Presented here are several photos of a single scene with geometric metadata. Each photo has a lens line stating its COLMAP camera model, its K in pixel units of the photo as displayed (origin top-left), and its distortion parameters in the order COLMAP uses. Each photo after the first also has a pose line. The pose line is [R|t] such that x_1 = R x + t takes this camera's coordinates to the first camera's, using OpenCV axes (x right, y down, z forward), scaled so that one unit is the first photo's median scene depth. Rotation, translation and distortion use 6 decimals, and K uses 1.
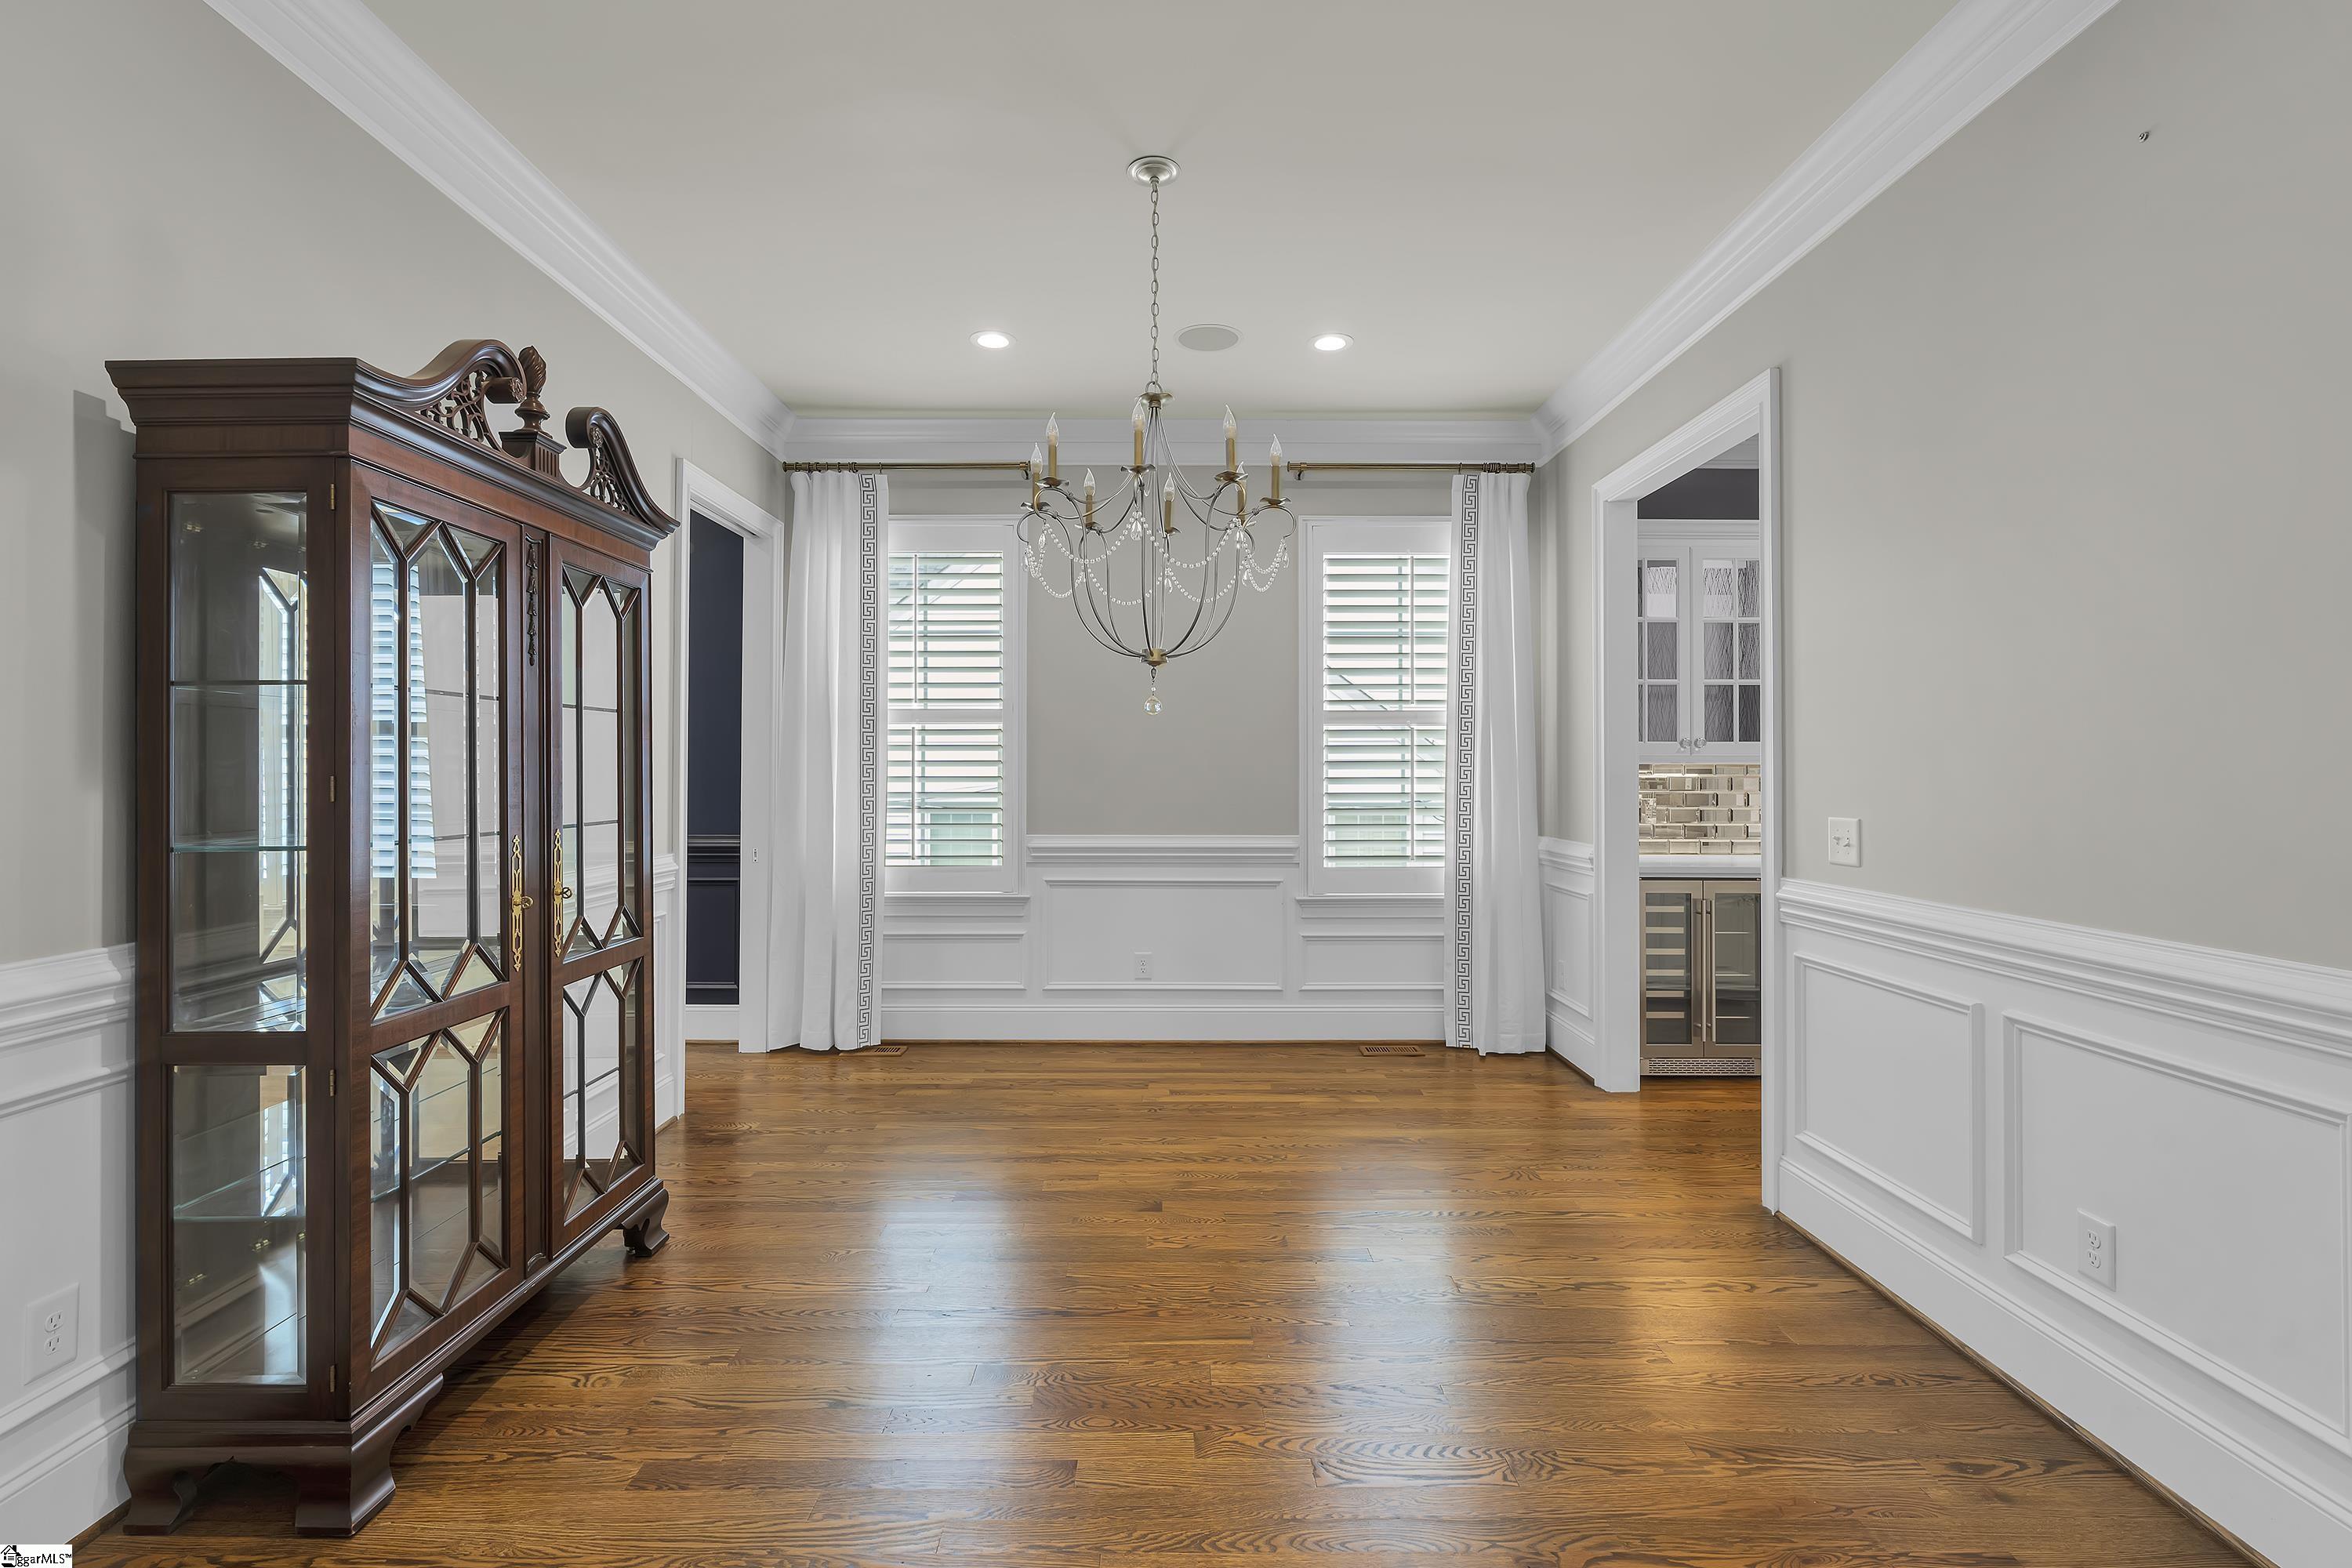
lens RADIAL K [[1059.8, 0, 1168.9], [0, 1059.8, 752.4], [0, 0, 1]] dist [-0.000360, 0.000021]
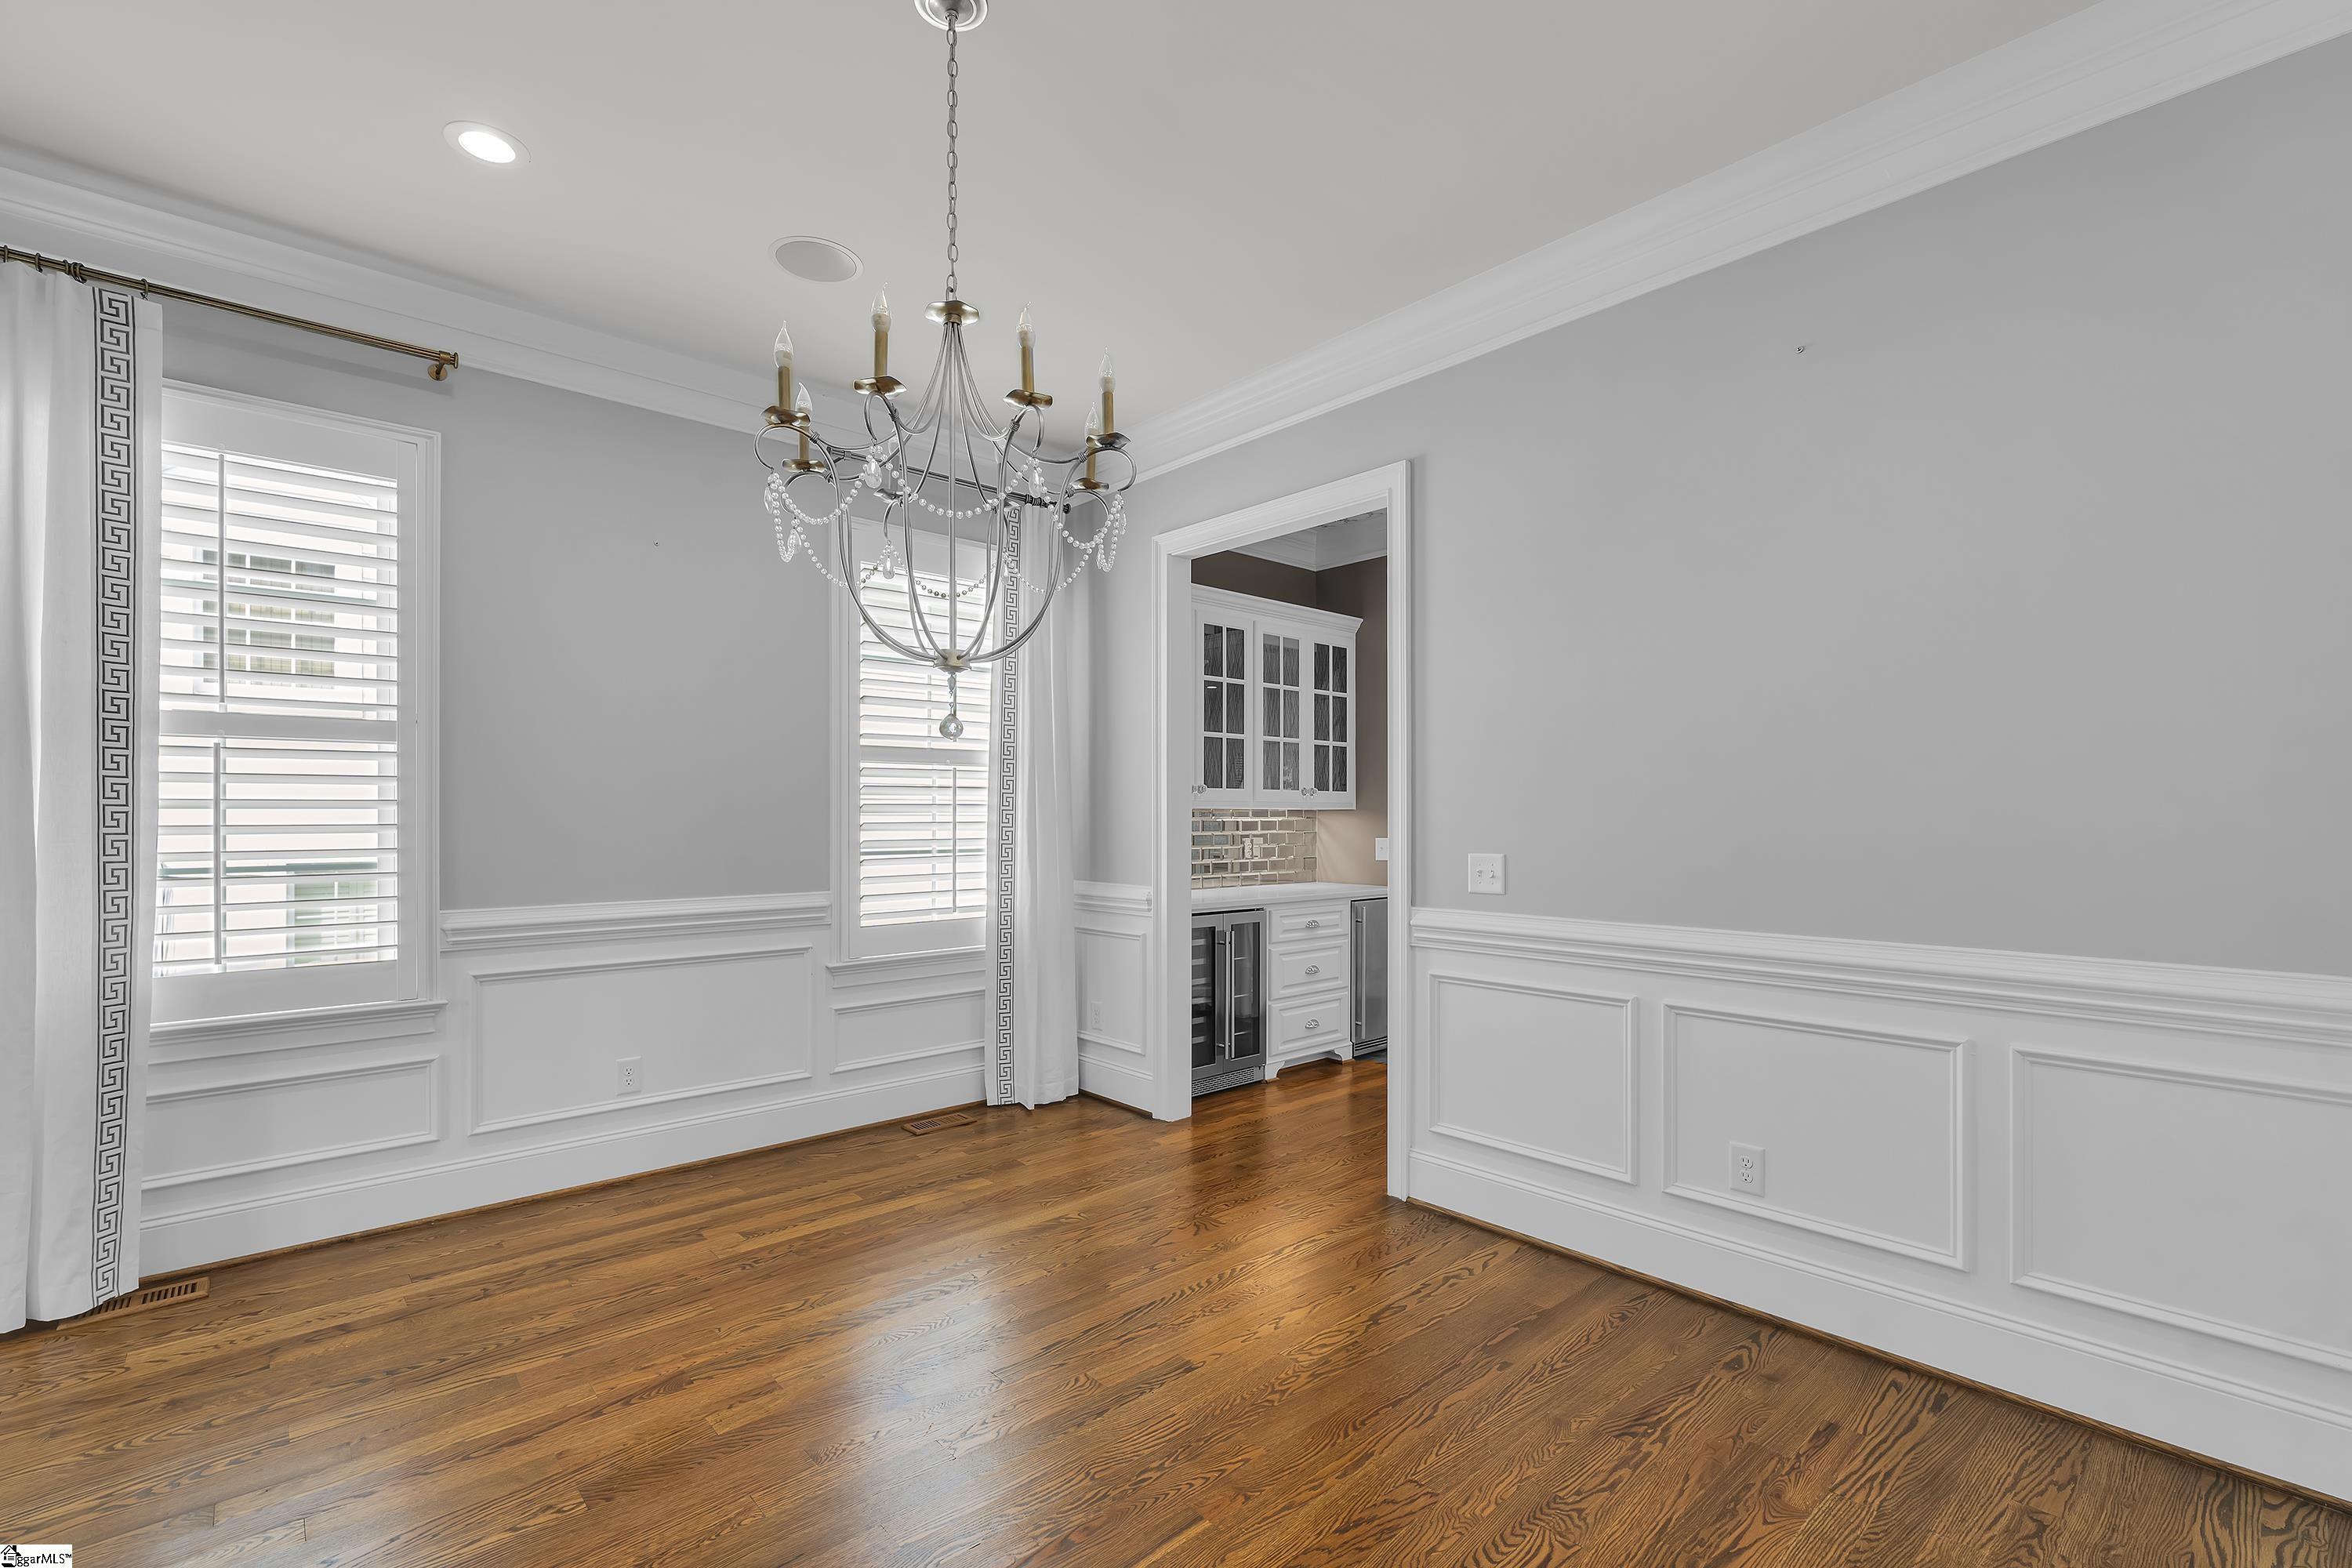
lens RADIAL K [[1032.3, 0, 1171.7], [0, 1032.3, 795.4], [0, 0, 1]] dist [-0.001148, -0.000094]
pose [[0.749056, 0.010804, 0.662419, -0.254376], [-0.011031, 0.999932, -0.003834, 0.002461], [-0.662415, -0.004435, 0.749124, 0.231115]]
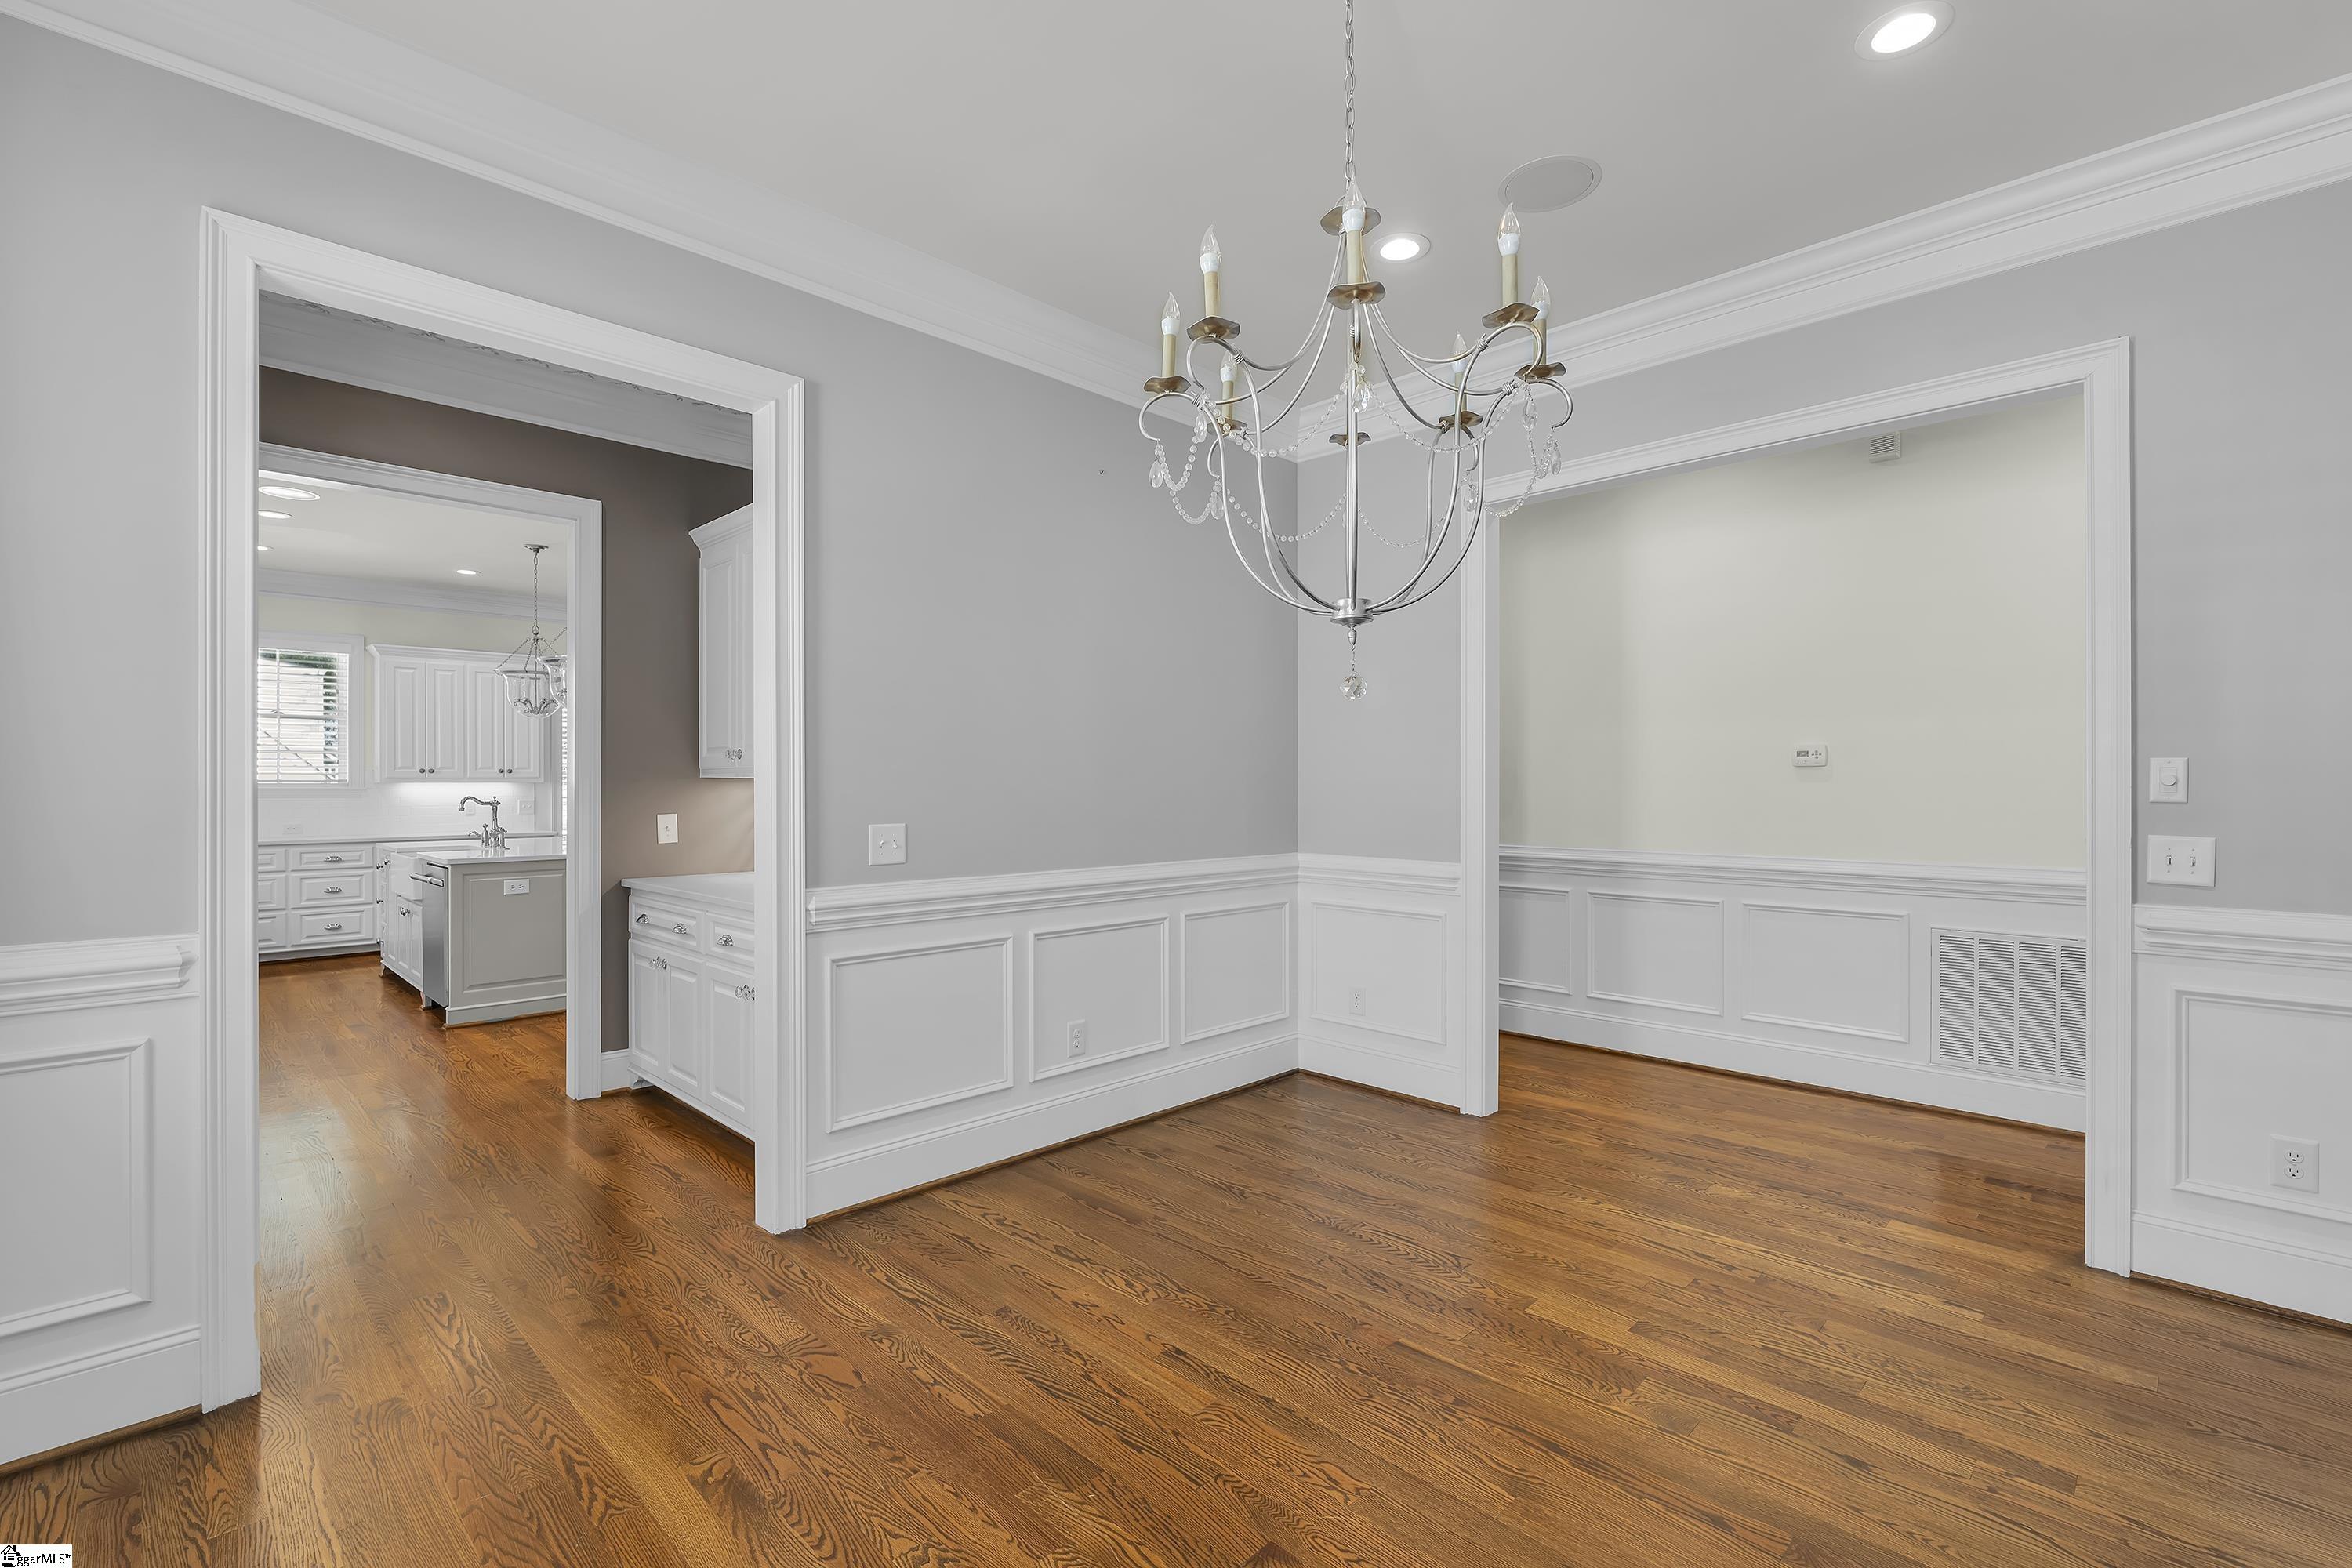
lens RADIAL K [[1048.8, 0, 1176.0], [0, 1048.8, 784.0], [0, 0, 1]] dist [-0.000930, 0.000117]
pose [[-0.704920, -0.001244, 0.709285, -0.265103], [-0.016845, 0.999746, -0.014988, 0.018833], [-0.709086, -0.022513, -0.704762, 1.019253]]
